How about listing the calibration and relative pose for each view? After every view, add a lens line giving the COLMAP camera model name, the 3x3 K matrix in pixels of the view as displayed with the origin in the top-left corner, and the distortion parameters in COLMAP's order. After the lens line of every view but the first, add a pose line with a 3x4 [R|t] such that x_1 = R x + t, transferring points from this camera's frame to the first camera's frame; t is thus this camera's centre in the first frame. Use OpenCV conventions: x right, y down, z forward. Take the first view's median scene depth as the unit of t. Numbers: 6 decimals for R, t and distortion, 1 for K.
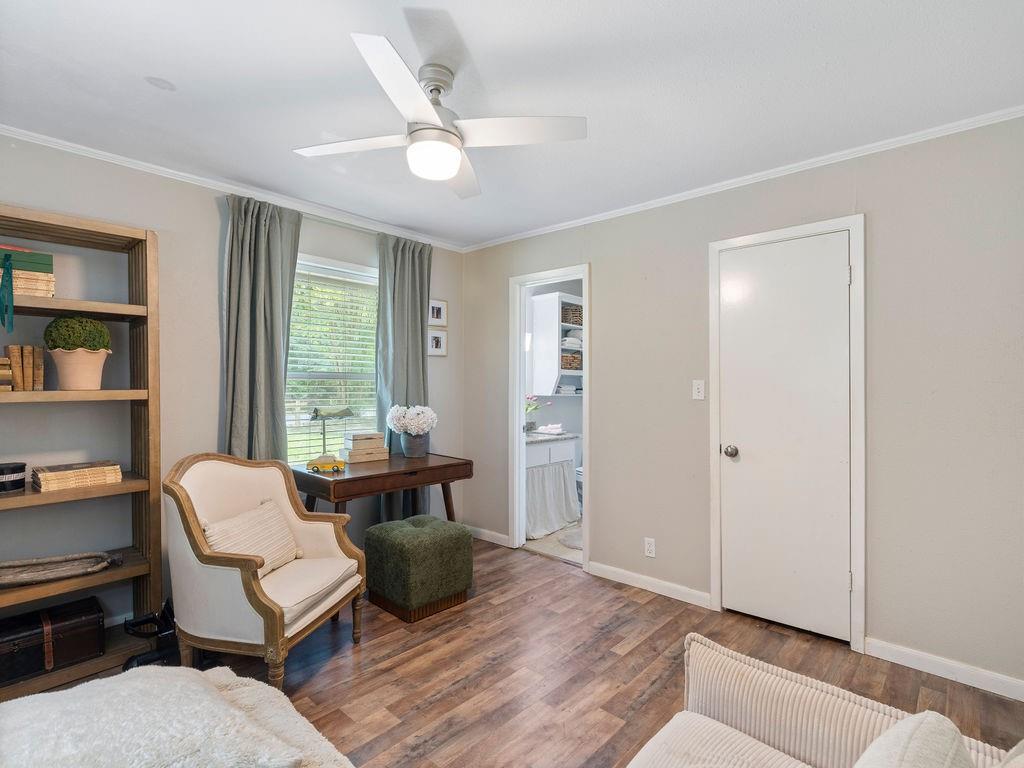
lens RADIAL K [[506.1, 0, 511.2], [0, 506.1, 385.4], [0, 0, 1]] dist [-0.002326, 0.000172]
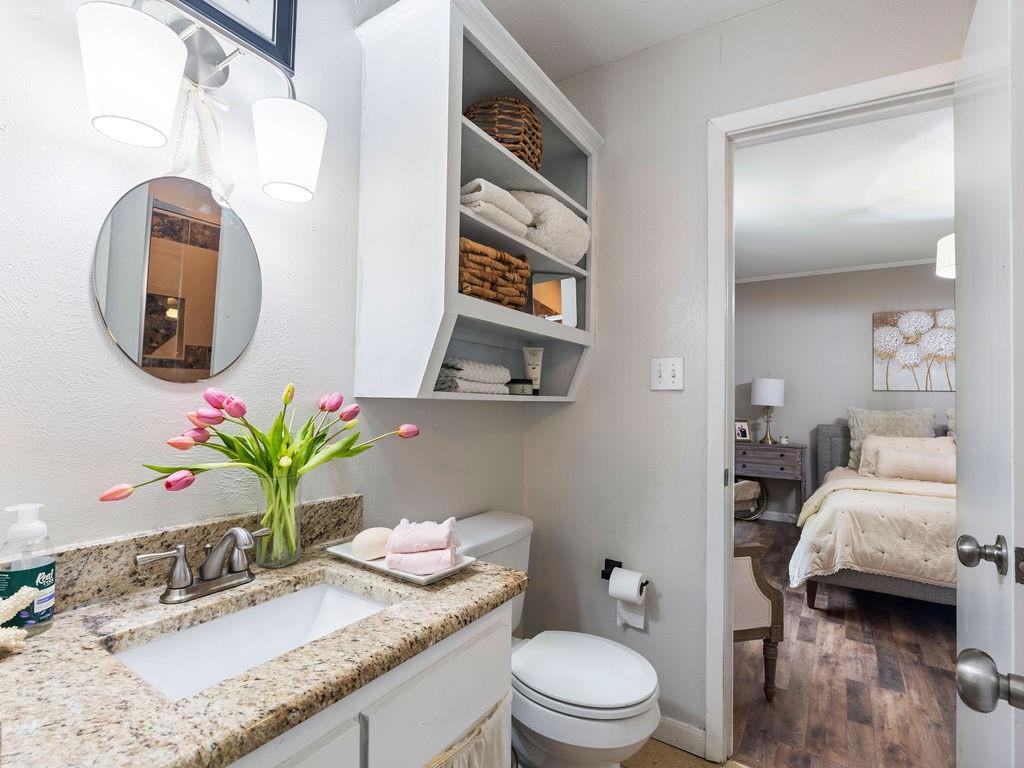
lens RADIAL K [[506.1, 0, 511.2], [0, 506.1, 385.4], [0, 0, 1]] dist [-0.002326, 0.000172]
pose [[0.986864, 0.016352, 0.160725, 0.118129], [-0.012575, 0.999621, -0.024486, 0.027392], [-0.161065, 0.022144, 0.986695, 1.039700]]
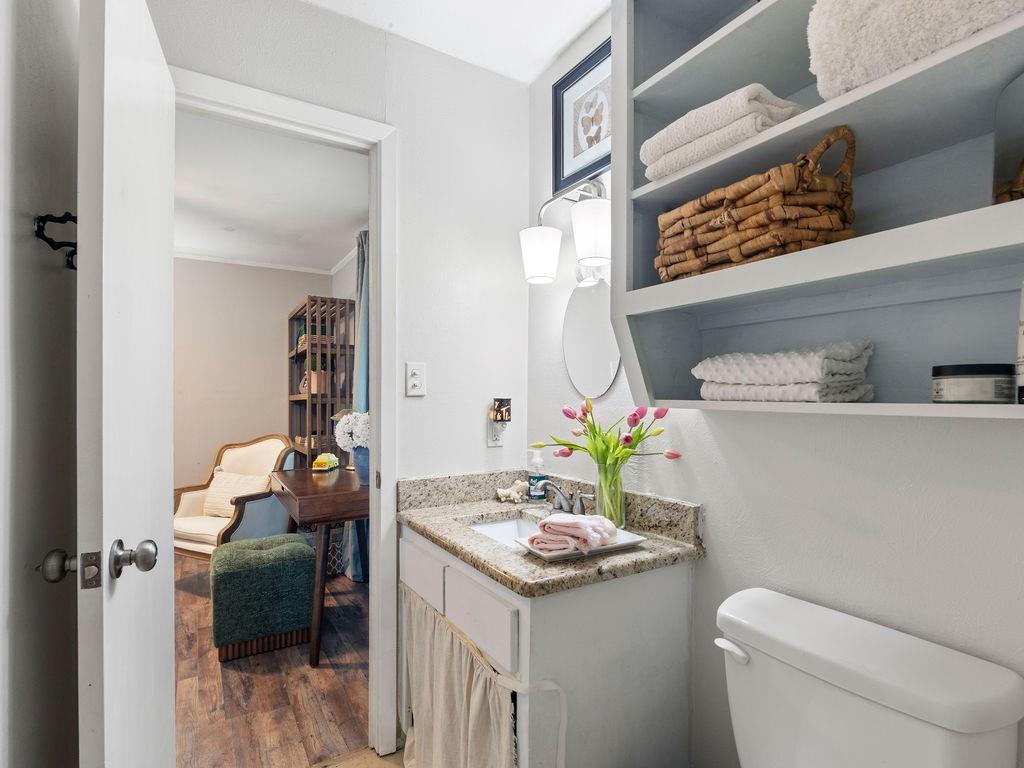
lens RADIAL K [[520.5, 0, 510.4], [0, 520.5, 391.7], [0, 0, 1]] dist [-0.001829, 0.000065]
pose [[-0.281928, -0.014972, -0.959319, 0.475556], [0.002941, 0.999860, -0.016469, 0.023274], [0.959431, -0.007464, -0.281844, 1.413545]]
